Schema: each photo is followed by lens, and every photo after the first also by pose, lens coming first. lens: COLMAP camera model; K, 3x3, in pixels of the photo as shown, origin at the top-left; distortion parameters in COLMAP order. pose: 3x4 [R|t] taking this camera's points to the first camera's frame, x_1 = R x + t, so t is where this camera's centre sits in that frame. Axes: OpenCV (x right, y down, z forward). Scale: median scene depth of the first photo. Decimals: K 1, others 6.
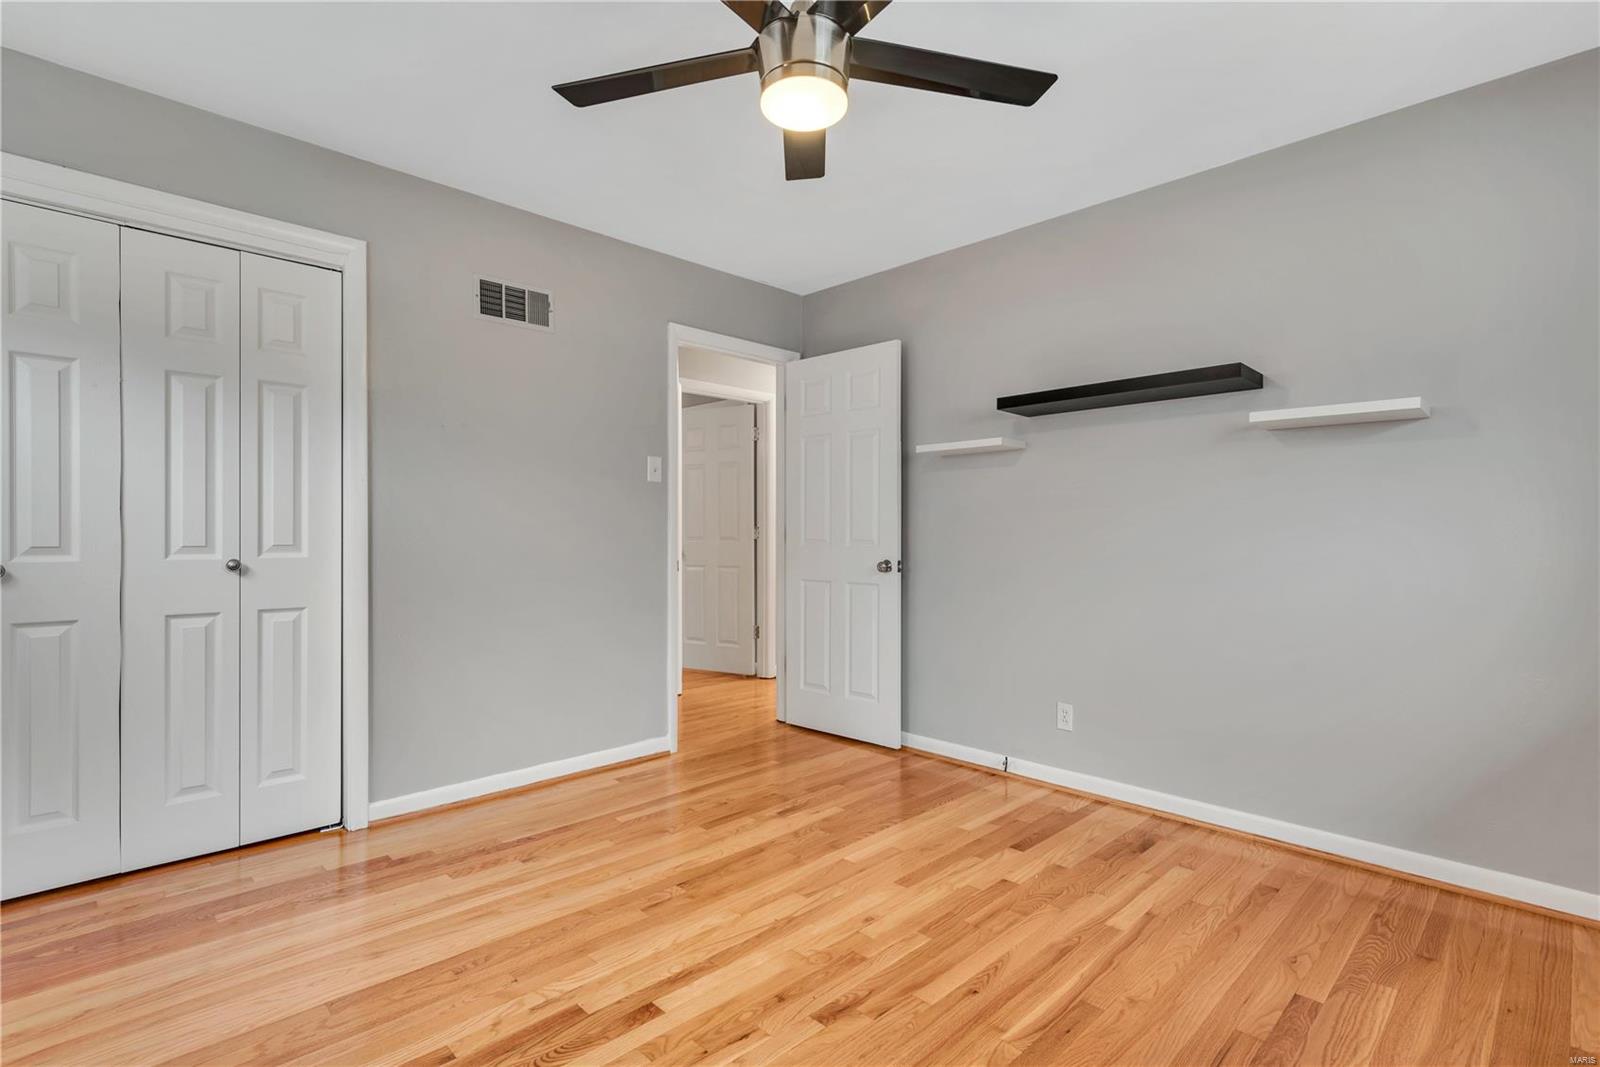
lens RADIAL K [[703.8, 0, 800.0], [0, 703.8, 533.5], [0, 0, 1]] dist [0.009679, -0.000683]
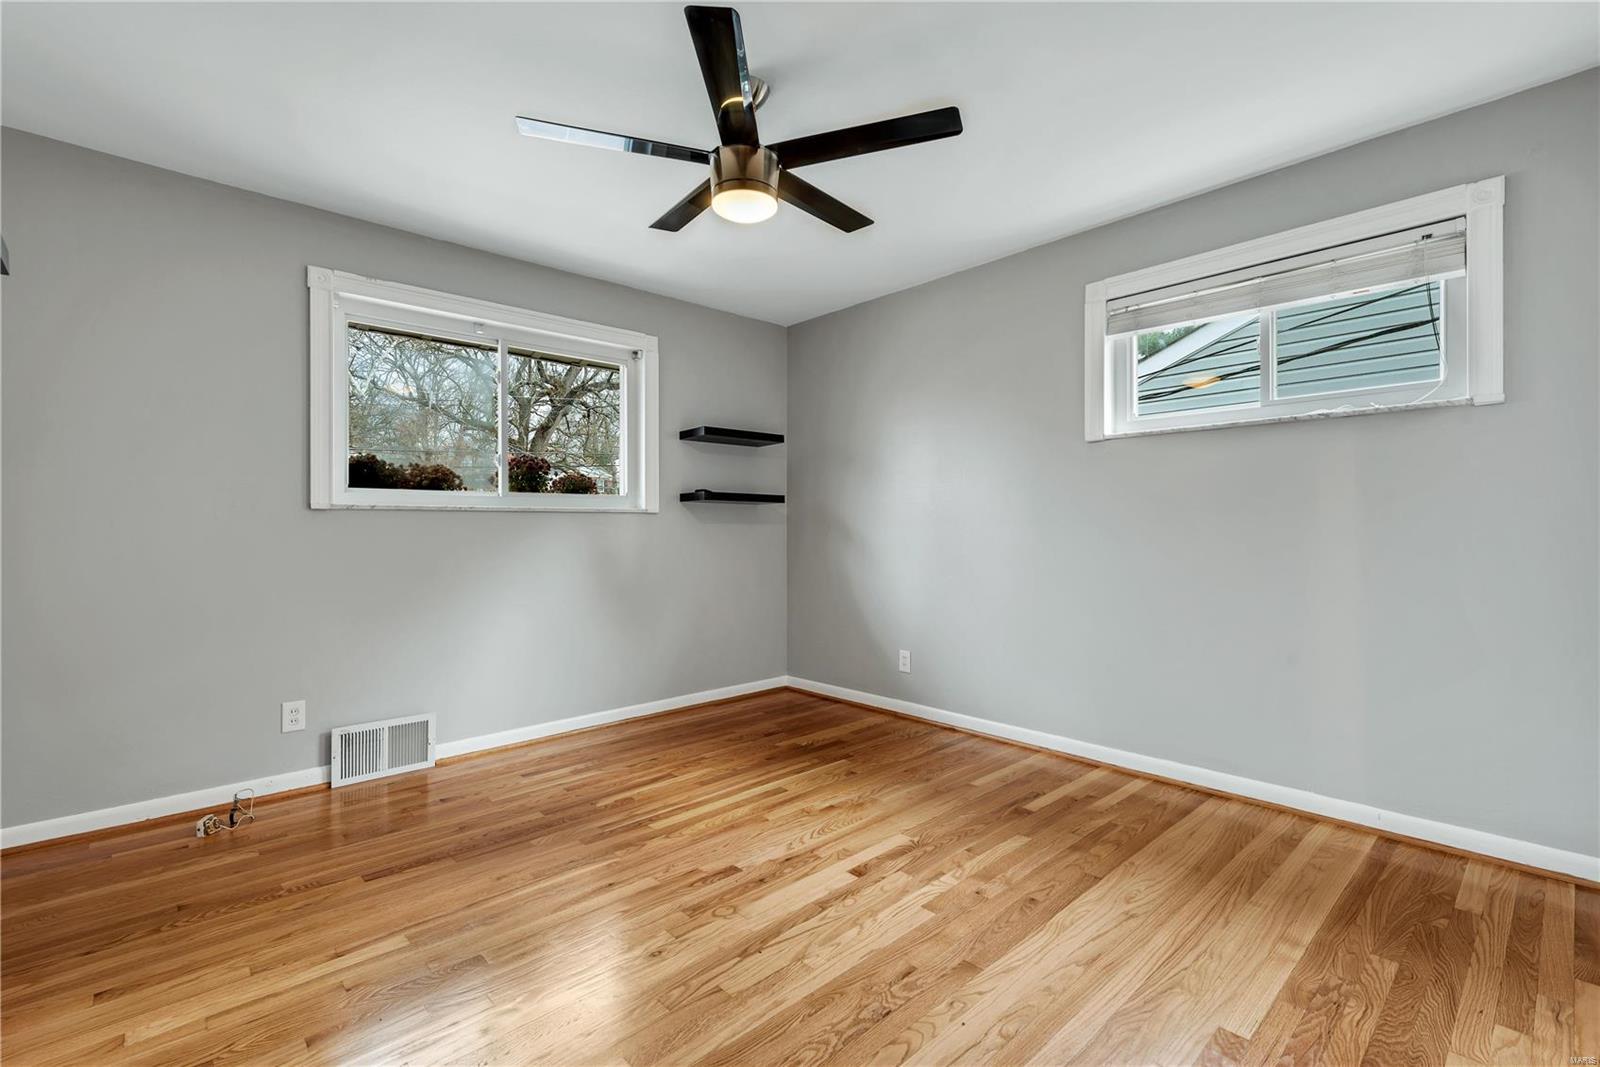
lens RADIAL K [[703.8, 0, 800.0], [0, 703.8, 533.5], [0, 0, 1]] dist [0.009679, -0.000683]
pose [[-0.999536, 0.000457, 0.030464, -0.125525], [0.000570, 0.999993, 0.003681, 0.006703], [-0.030462, 0.003697, -0.999529, 2.102841]]
